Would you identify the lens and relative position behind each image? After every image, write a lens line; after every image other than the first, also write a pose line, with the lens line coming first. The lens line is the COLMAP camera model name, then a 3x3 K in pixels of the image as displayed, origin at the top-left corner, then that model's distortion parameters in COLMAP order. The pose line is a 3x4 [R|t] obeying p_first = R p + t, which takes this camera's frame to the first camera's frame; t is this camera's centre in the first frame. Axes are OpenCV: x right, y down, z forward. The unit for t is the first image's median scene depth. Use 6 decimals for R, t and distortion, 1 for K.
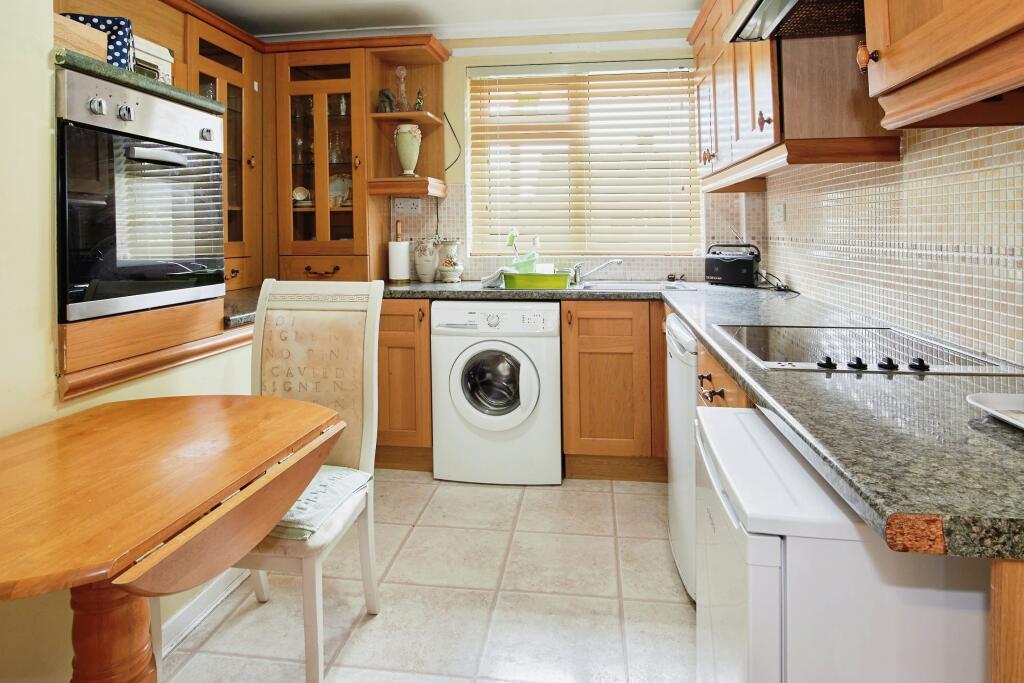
lens RADIAL K [[610.3, 0, 506.0], [0, 610.3, 282.0], [0, 0, 1]] dist [-0.022406, 0.008886]
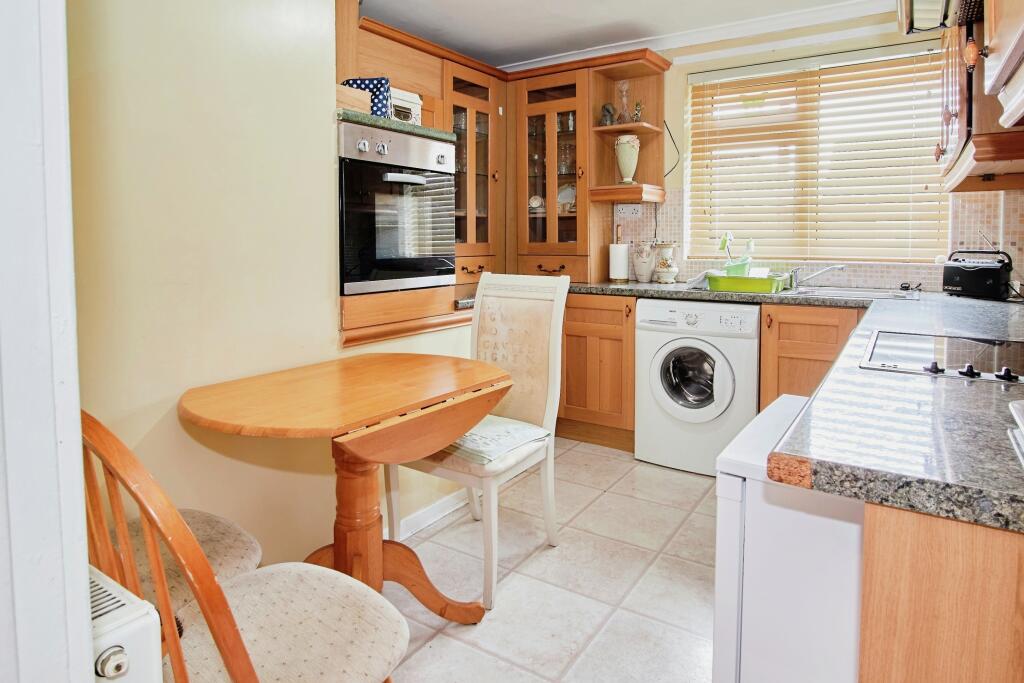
lens RADIAL K [[610.3, 0, 514.5], [0, 610.3, 341.0], [0, 0, 1]] dist [-0.022406, 0.008886]
pose [[0.901757, 0.075395, -0.425617, 0.164822], [-0.037020, 0.994523, 0.097739, 0.008592], [0.430655, -0.072381, 0.899609, -0.099205]]
